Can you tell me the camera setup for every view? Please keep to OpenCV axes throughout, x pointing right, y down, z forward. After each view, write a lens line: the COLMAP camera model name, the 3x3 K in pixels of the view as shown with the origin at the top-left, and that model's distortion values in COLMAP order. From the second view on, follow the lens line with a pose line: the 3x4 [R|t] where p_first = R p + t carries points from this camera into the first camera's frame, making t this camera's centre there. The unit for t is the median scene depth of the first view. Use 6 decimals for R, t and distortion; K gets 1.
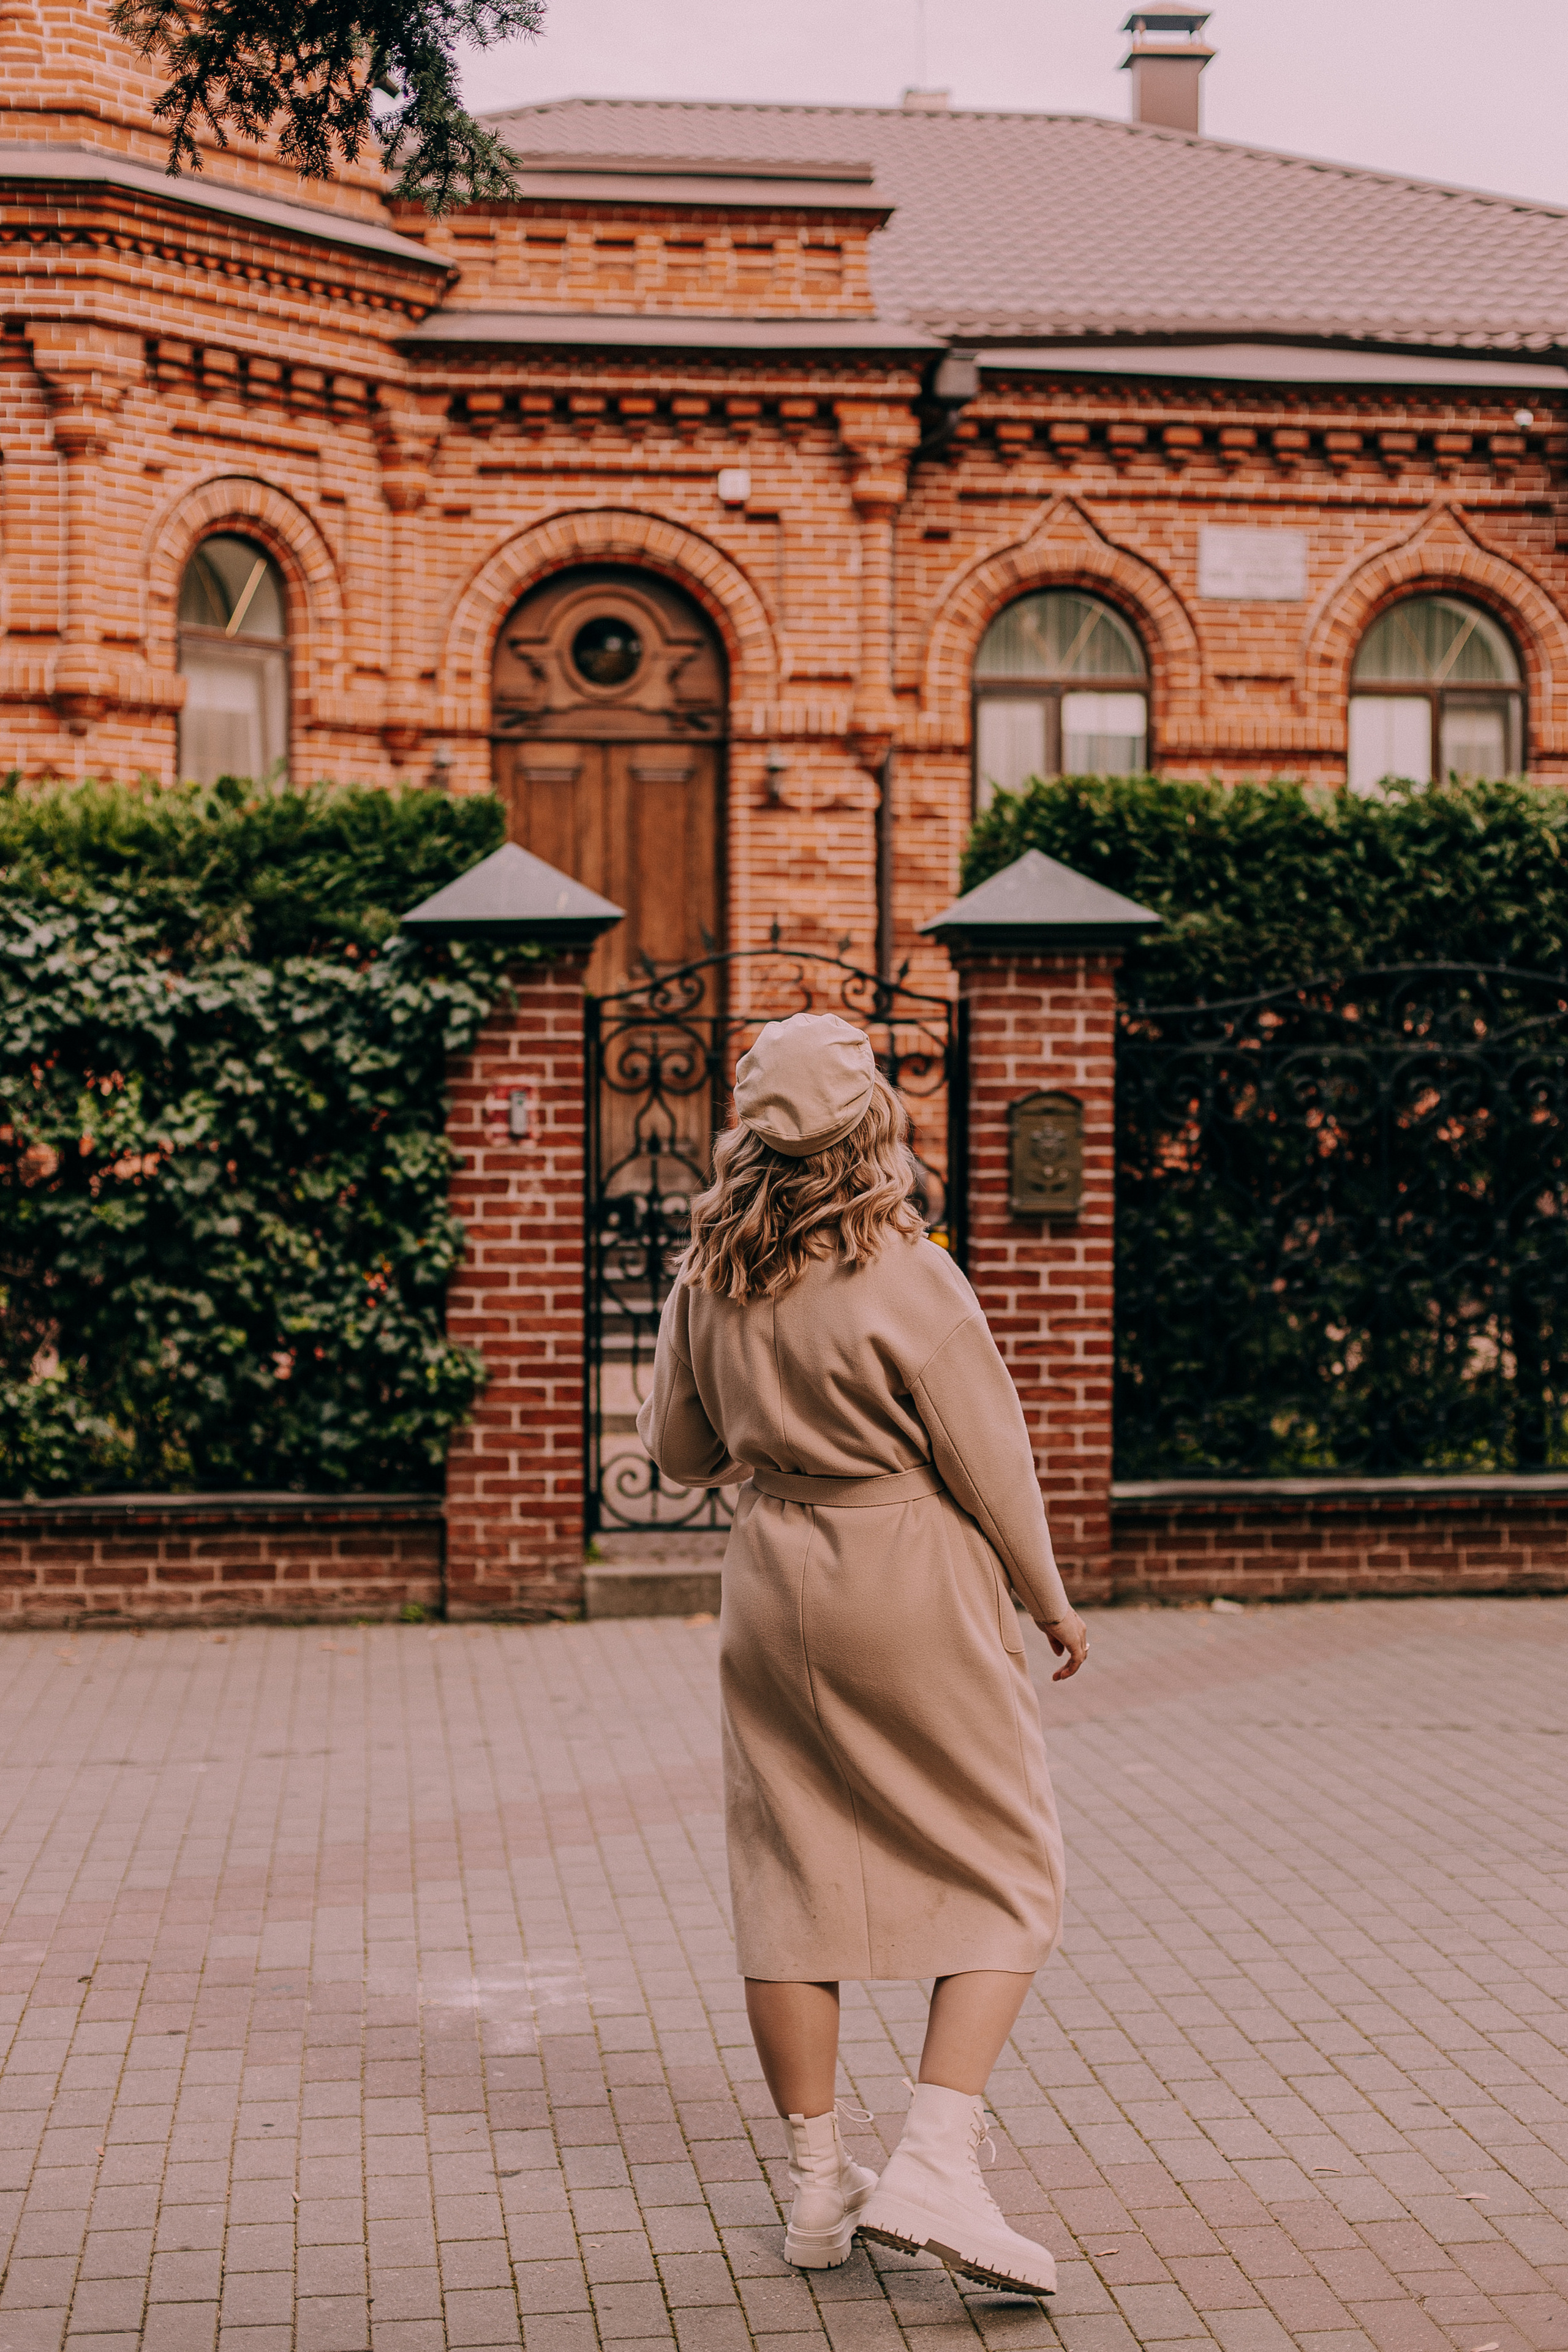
lens RADIAL K [[3367.0, 0, 778.9], [0, 3367.0, 1169.9], [0, 0, 1]] dist [0.018543, -0.080559]
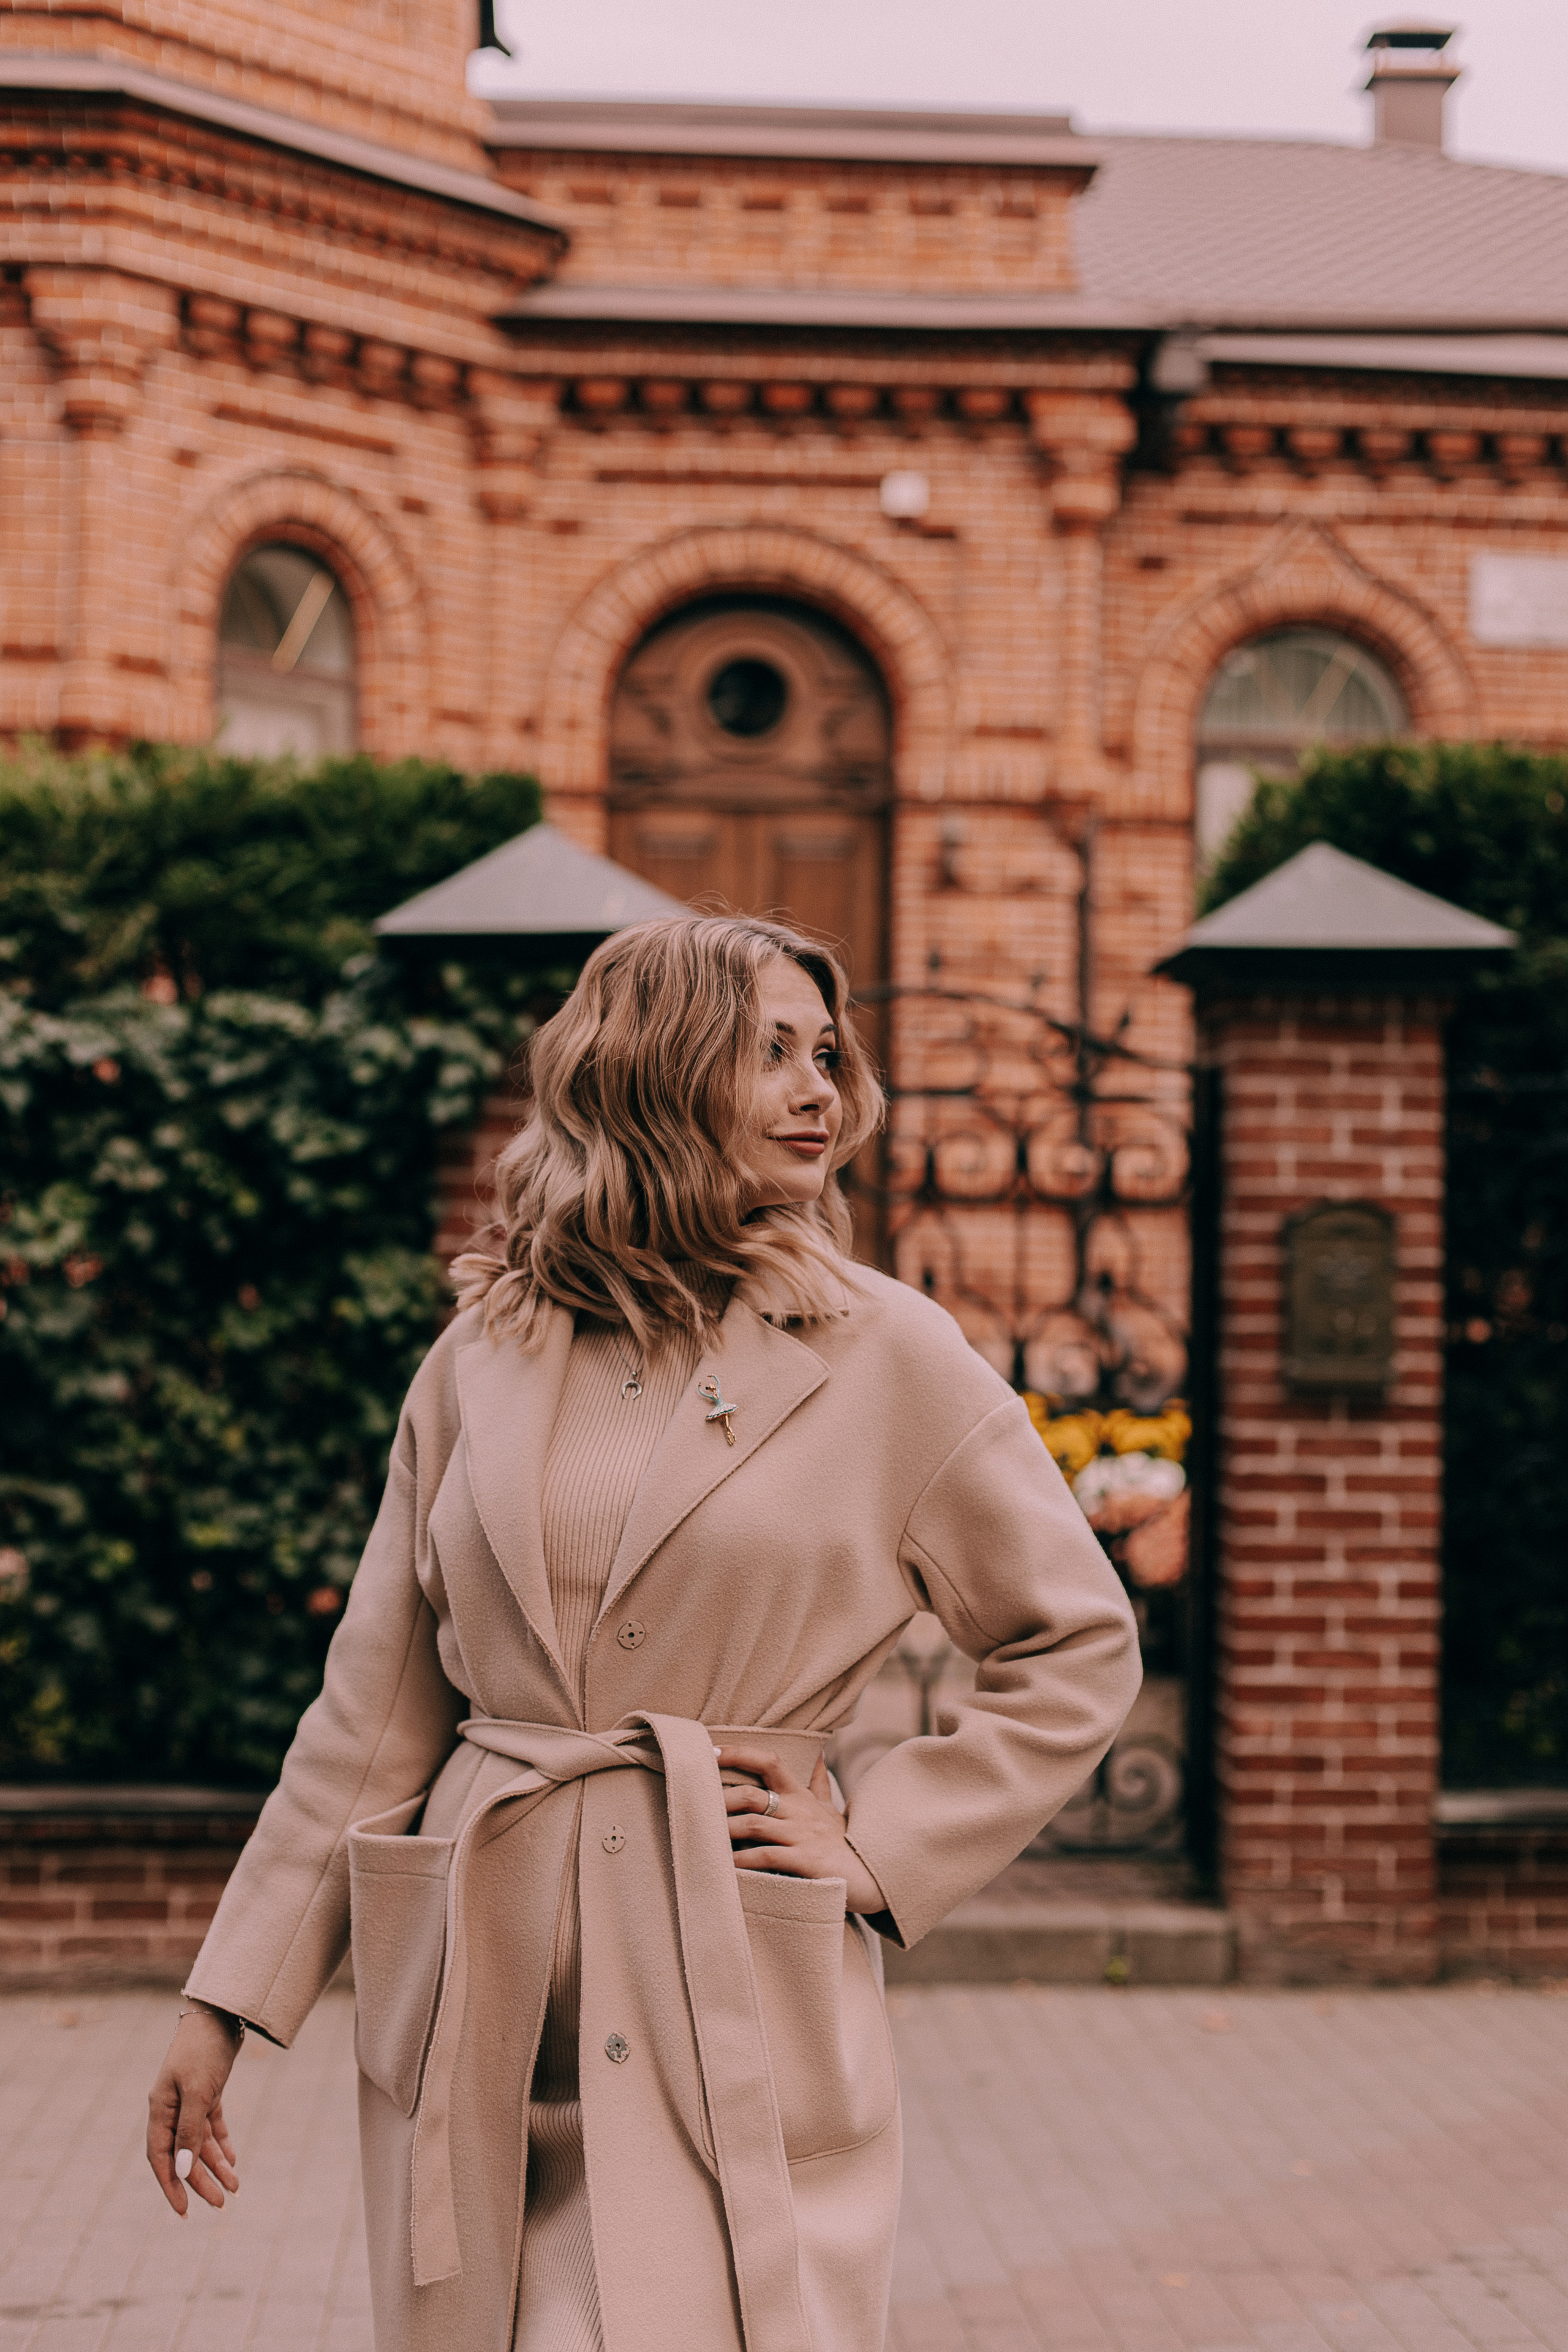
lens RADIAL K [[3367.0, 0, 778.9], [0, 3367.0, 1169.9], [0, 0, 1]] dist [0.018543, -0.080559]
pose [[0.998405, 0.010125, -0.055547, 0.003783], [-0.013065, 0.998518, -0.052822, 0.004619], [0.054929, 0.053463, 0.997058, 0.217784]]
